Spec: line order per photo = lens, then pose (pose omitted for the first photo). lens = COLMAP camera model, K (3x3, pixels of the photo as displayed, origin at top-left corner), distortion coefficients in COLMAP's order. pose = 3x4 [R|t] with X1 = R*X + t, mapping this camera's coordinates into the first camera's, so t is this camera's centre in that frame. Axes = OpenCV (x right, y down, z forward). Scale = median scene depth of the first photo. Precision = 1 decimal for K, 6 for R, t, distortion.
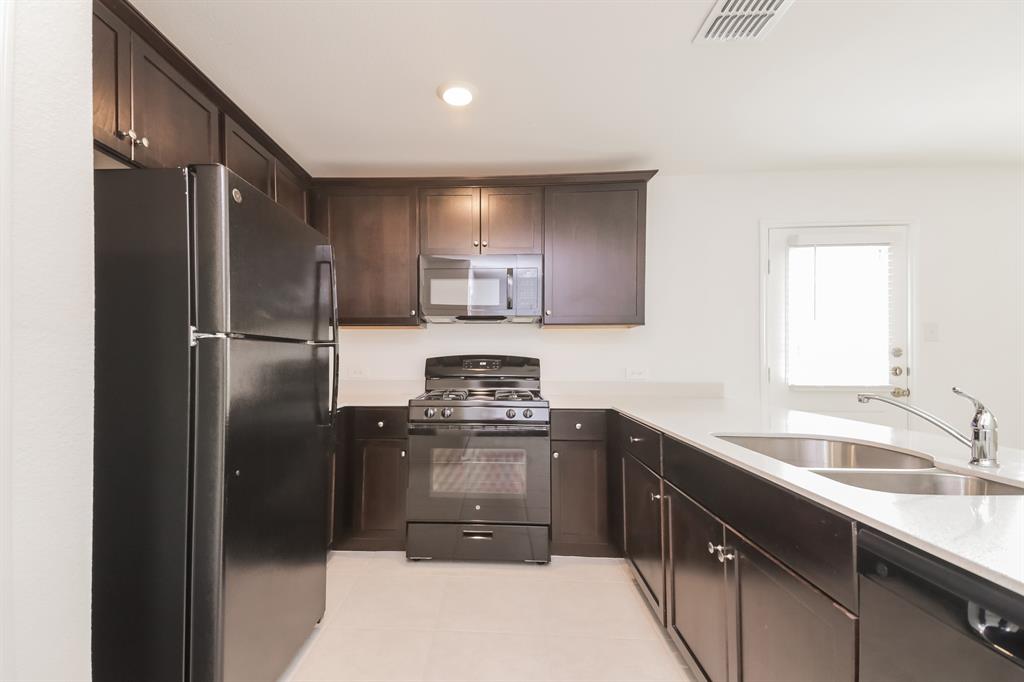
lens RADIAL K [[415.4, 0, 476.0], [0, 415.4, 354.1], [0, 0, 1]] dist [0.080093, -0.045620]
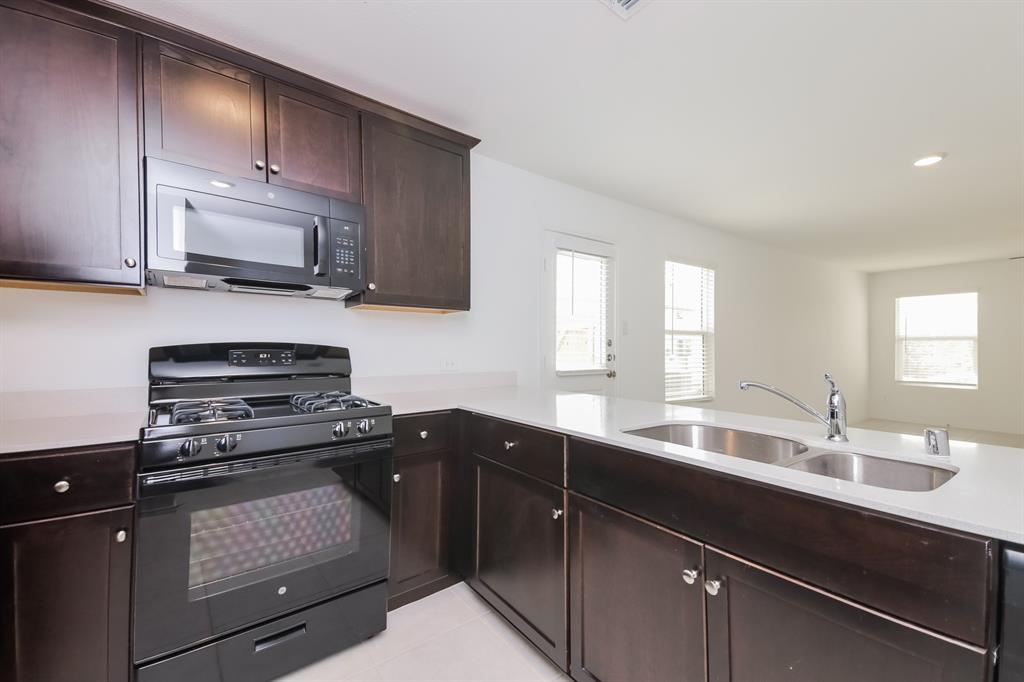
lens RADIAL K [[413.7, 0, 463.2], [0, 413.7, 352.7], [0, 0, 1]] dist [0.056541, -0.000035]
pose [[0.790389, -0.007322, 0.612562, -0.159422], [-0.006965, 0.999757, 0.020936, 0.002224], [-0.612566, -0.020814, 0.790145, 0.321785]]
